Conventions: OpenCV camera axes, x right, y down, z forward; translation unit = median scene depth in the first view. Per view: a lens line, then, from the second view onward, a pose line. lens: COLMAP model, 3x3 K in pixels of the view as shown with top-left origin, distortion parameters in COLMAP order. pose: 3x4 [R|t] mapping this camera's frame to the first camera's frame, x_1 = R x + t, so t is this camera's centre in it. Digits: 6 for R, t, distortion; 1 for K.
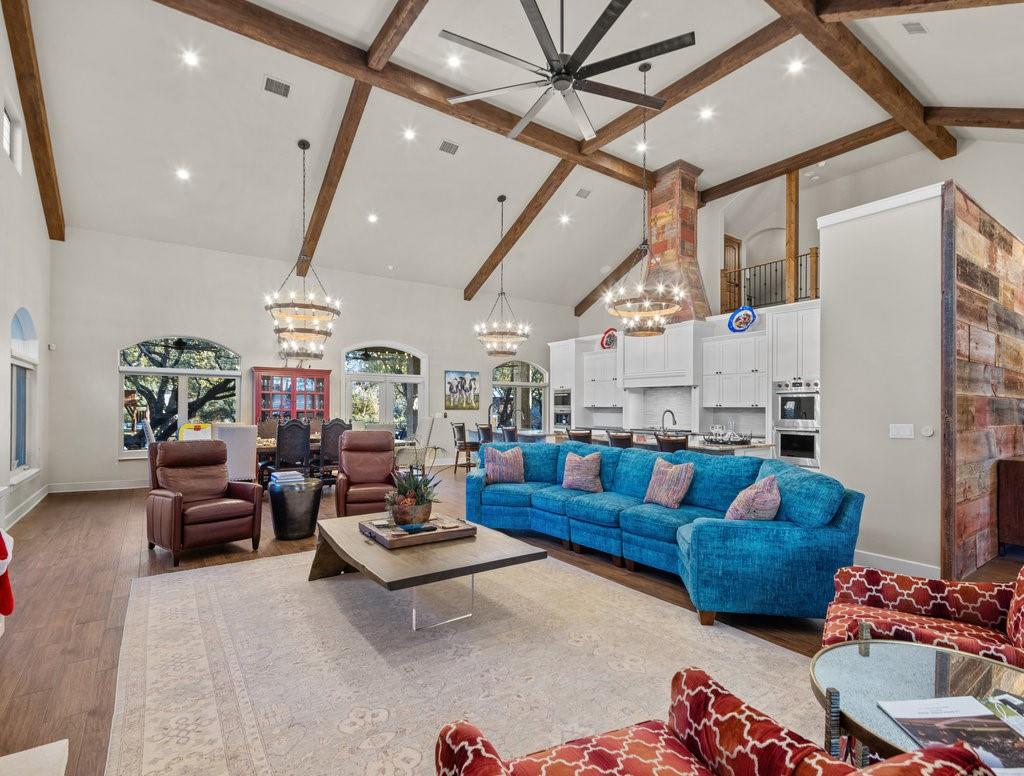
lens RADIAL K [[504.1, 0, 516.1], [0, 504.1, 409.7], [0, 0, 1]] dist [-0.000902, 0.000188]
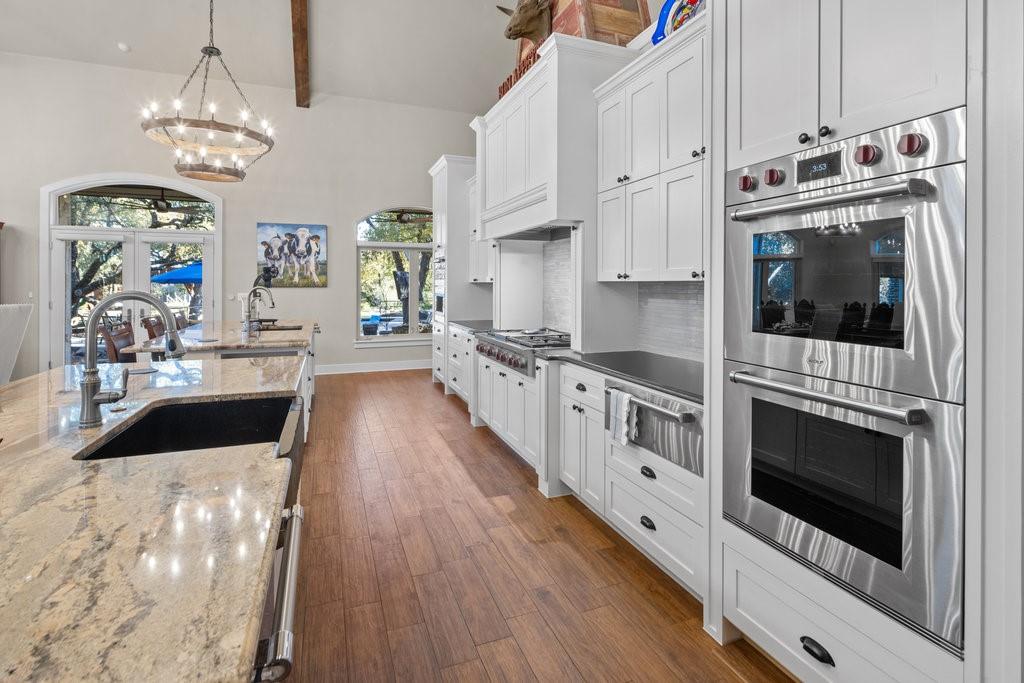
lens RADIAL K [[499.7, 0, 516.3], [0, 499.7, 284.7], [0, 0, 1]] dist [0.000401, 0.000304]
pose [[0.969151, -0.000176, -0.246469, 0.352847], [-0.000747, 0.999993, -0.003650, -0.001044], [0.246468, 0.003721, 0.969144, 0.558803]]
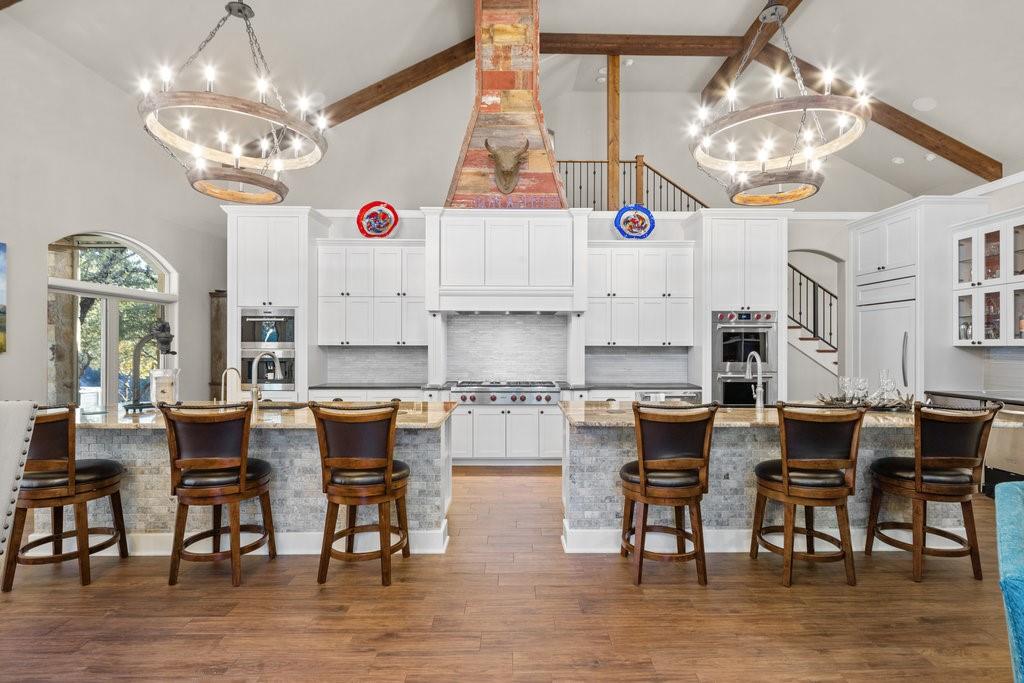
lens RADIAL K [[499.7, 0, 516.8], [0, 499.7, 342.5], [0, 0, 1]] dist [0.000401, 0.000304]
pose [[0.565560, -0.001338, 0.824706, -0.187359], [0.003486, 0.999994, -0.000768, -0.007815], [-0.824700, 0.003309, 0.565561, 0.617380]]
